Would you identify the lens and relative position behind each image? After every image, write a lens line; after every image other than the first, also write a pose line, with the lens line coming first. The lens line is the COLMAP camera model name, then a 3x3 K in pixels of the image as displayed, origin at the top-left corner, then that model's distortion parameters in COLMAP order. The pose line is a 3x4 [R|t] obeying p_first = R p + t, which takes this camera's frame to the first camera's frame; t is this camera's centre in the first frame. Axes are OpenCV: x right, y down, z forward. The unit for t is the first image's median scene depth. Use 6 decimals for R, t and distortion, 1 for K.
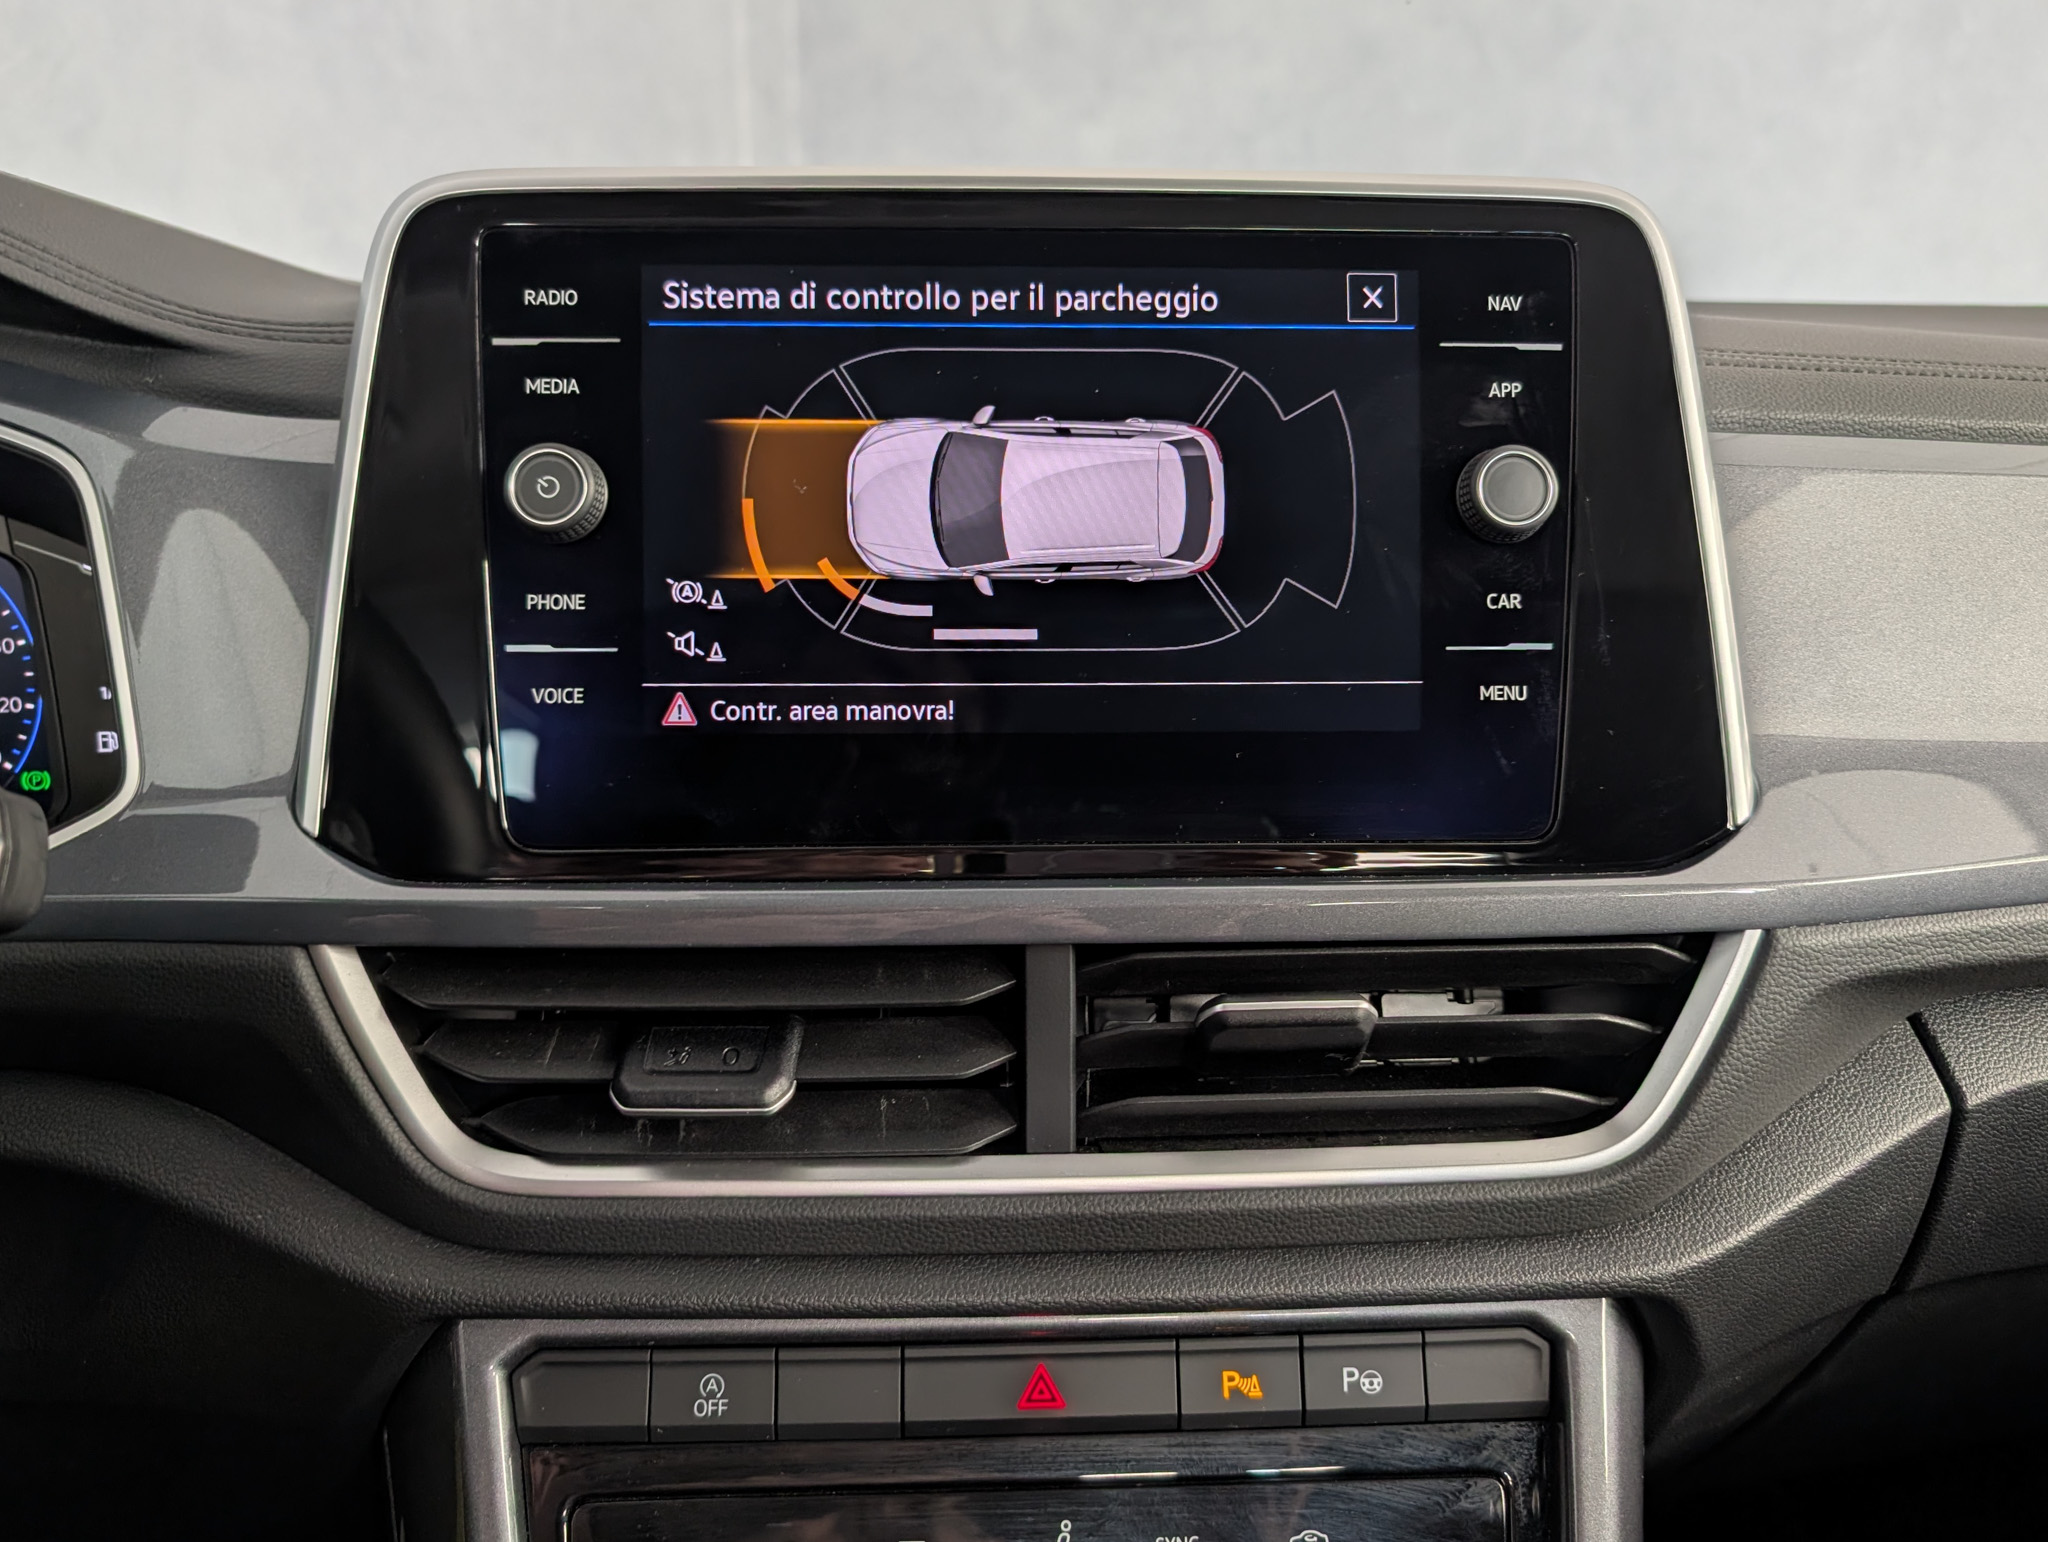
lens RADIAL K [[1471.6, 0, 1035.3], [0, 1471.6, 783.9], [0, 0, 1]] dist [0.003955, 0.005380]
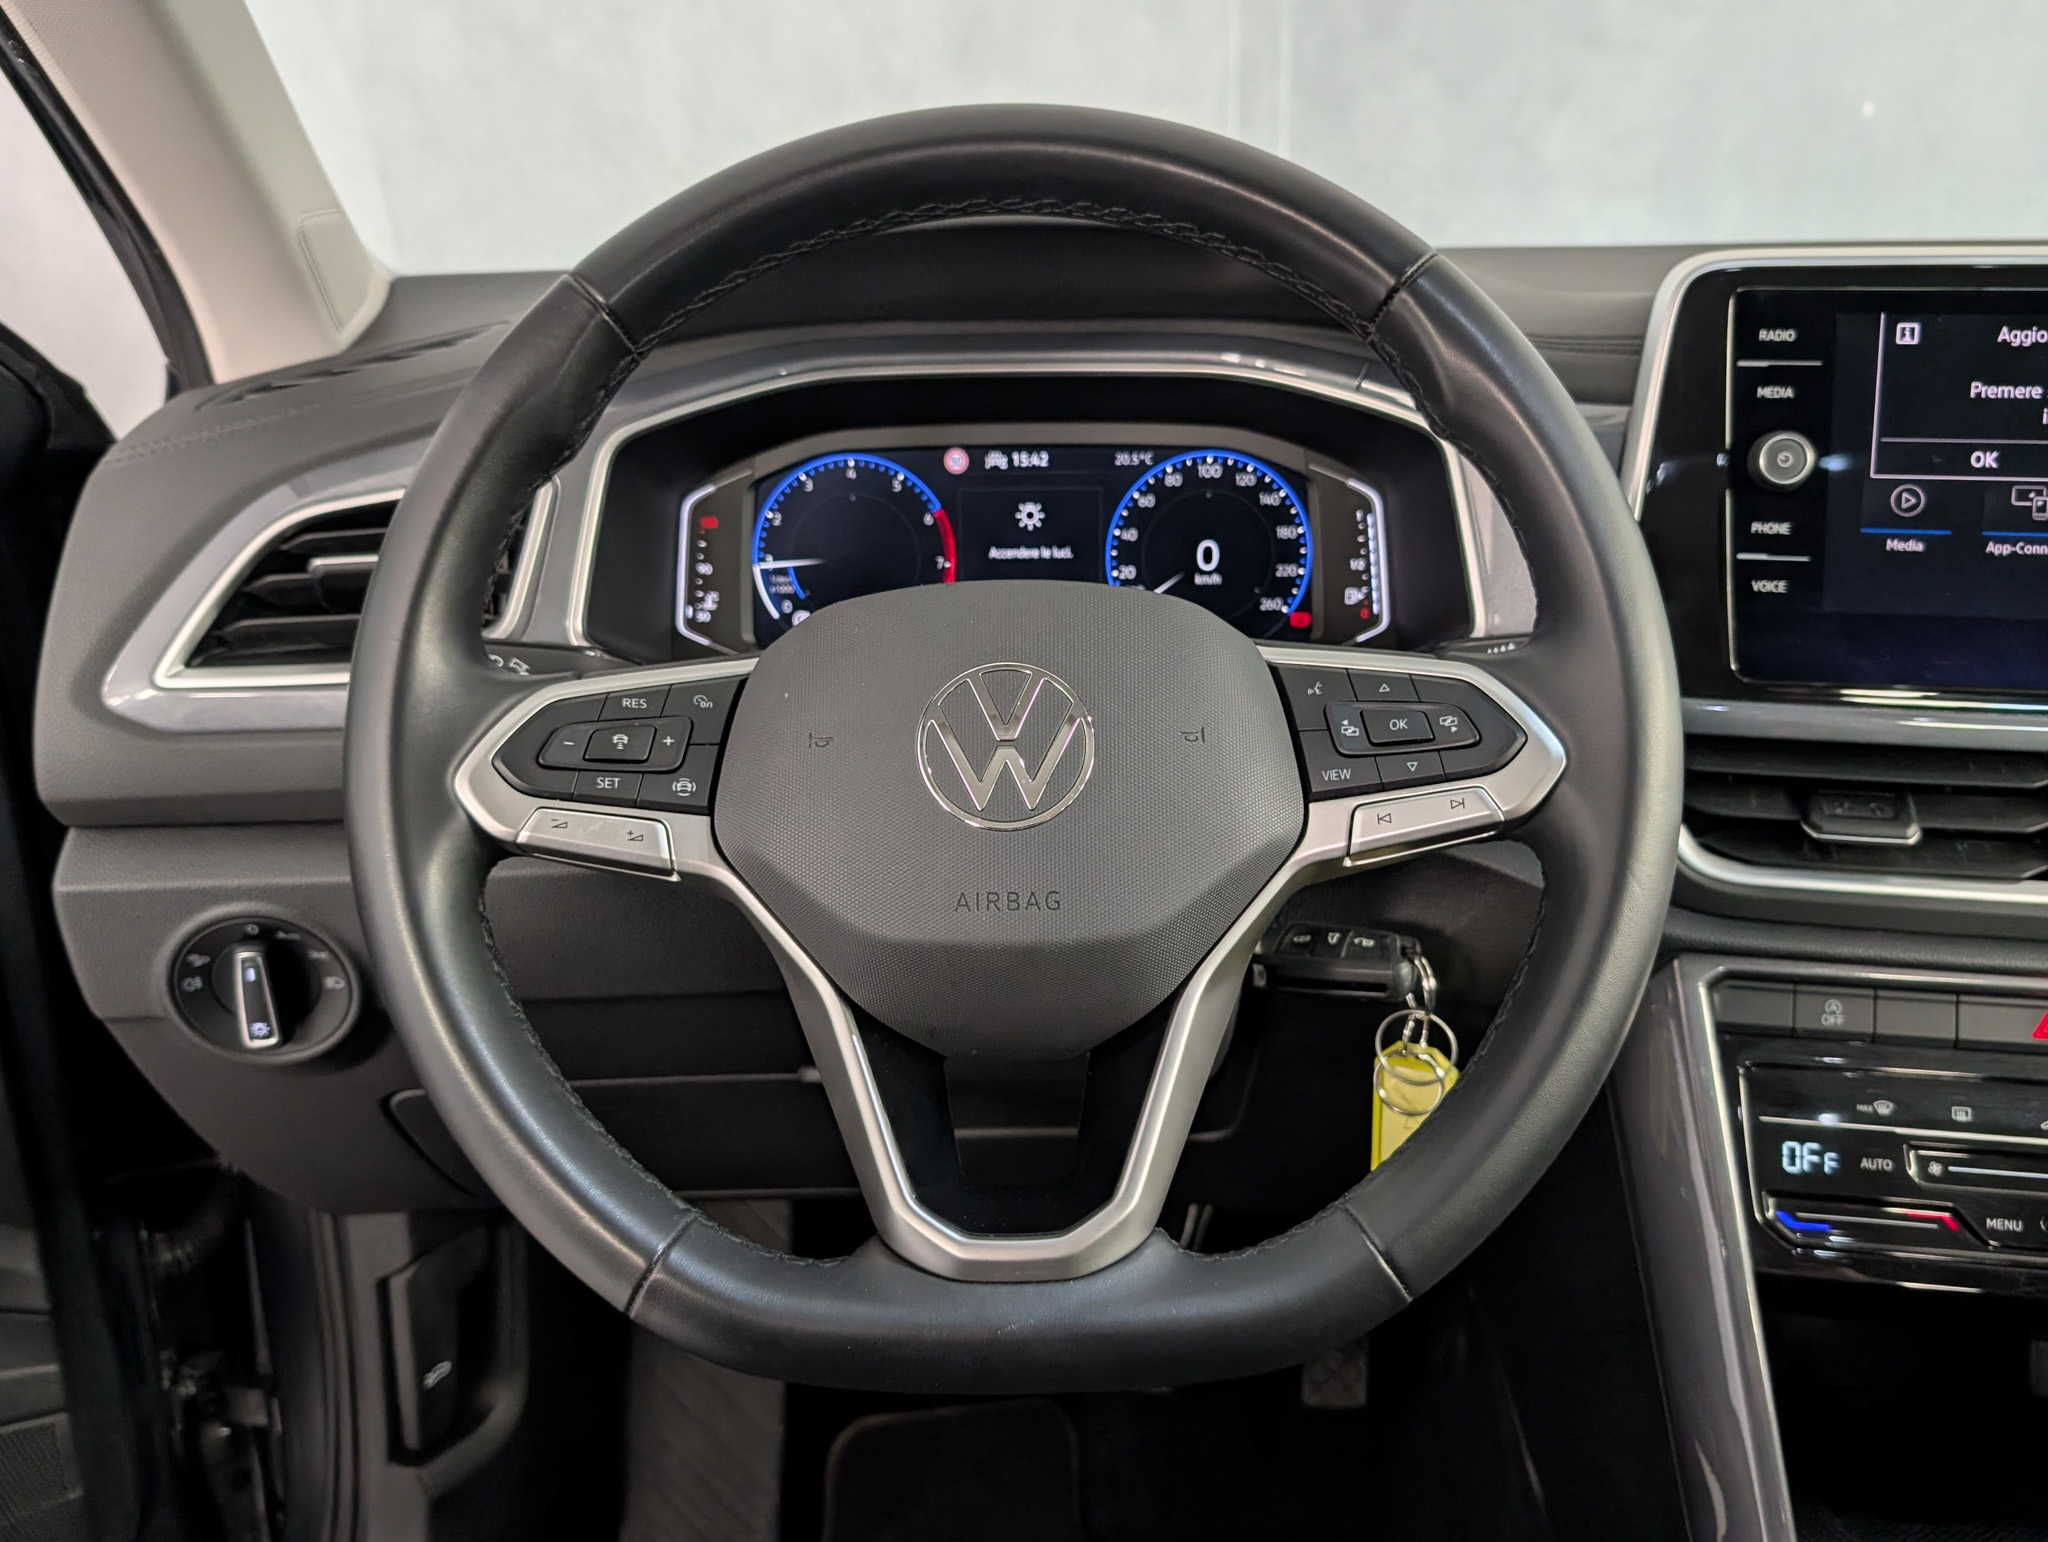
lens RADIAL K [[1715.3, 0, 1034.6], [0, 1715.3, 801.9], [0, 0, 1]] dist [0.081738, -0.125179]
pose [[0.974497, 0.062873, -0.215414, -0.689058], [-0.037120, 0.991888, 0.121577, -0.027048], [0.221310, -0.110480, 0.968925, -1.068222]]
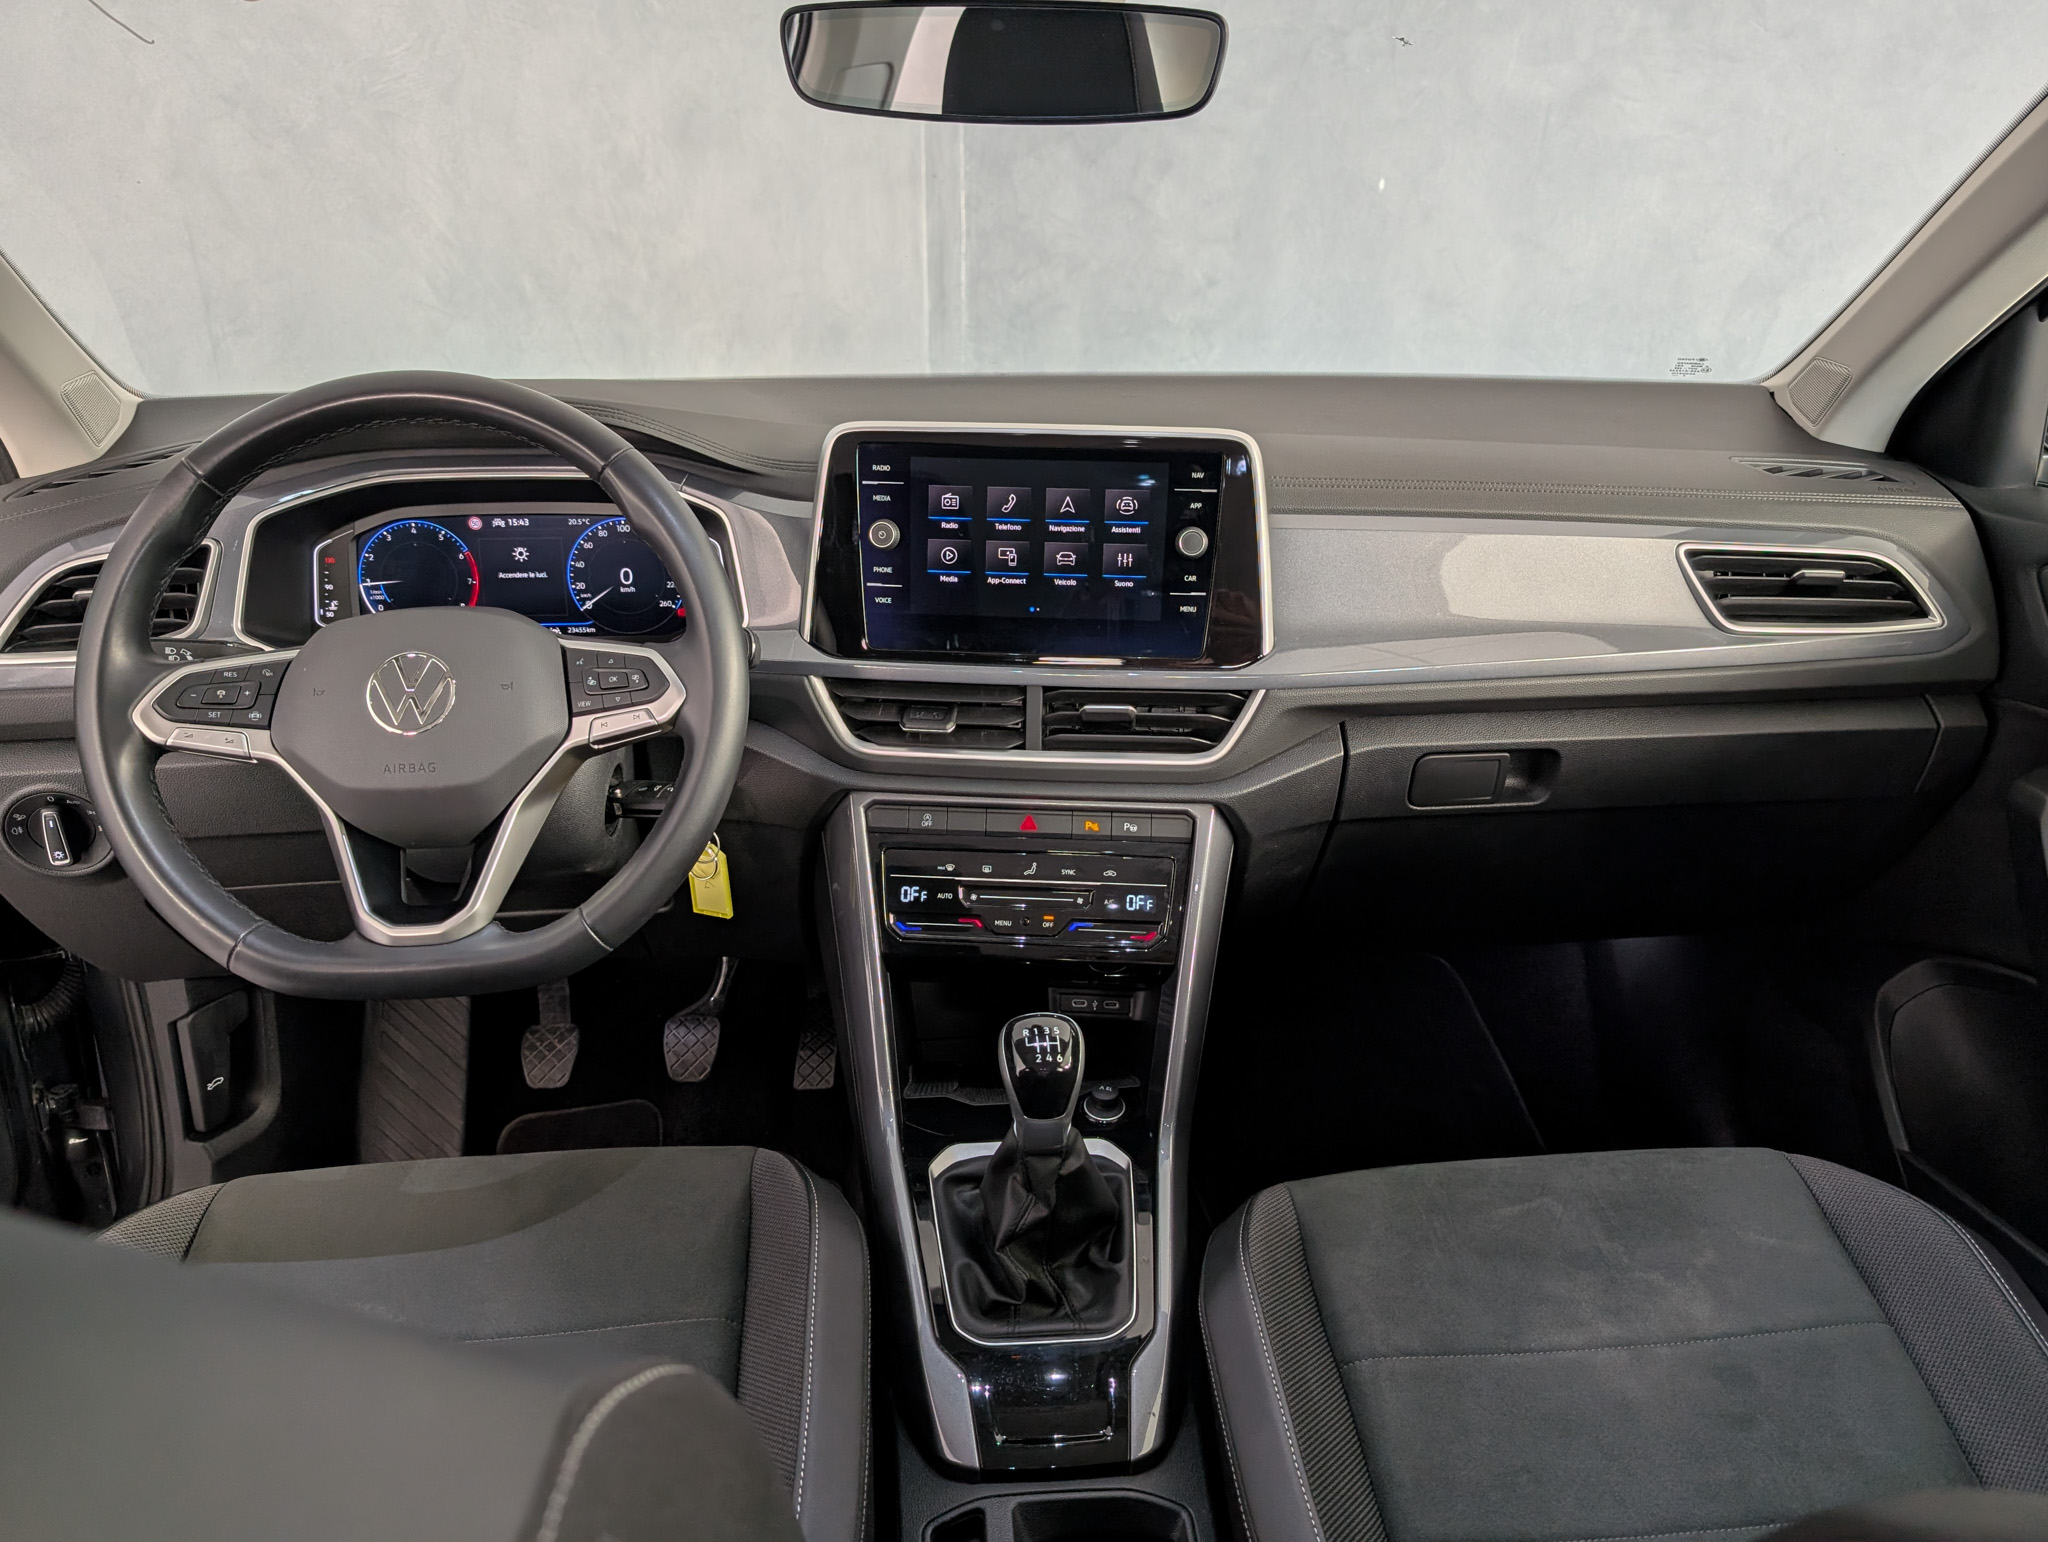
lens RADIAL K [[1471.6, 0, 1035.3], [0, 1471.6, 783.9], [0, 0, 1]] dist [0.003955, 0.005380]
pose [[0.993692, 0.048606, -0.101065, 0.335389], [-0.031313, 0.985606, 0.166136, -0.204346], [0.107685, -0.161923, 0.980910, -2.108472]]
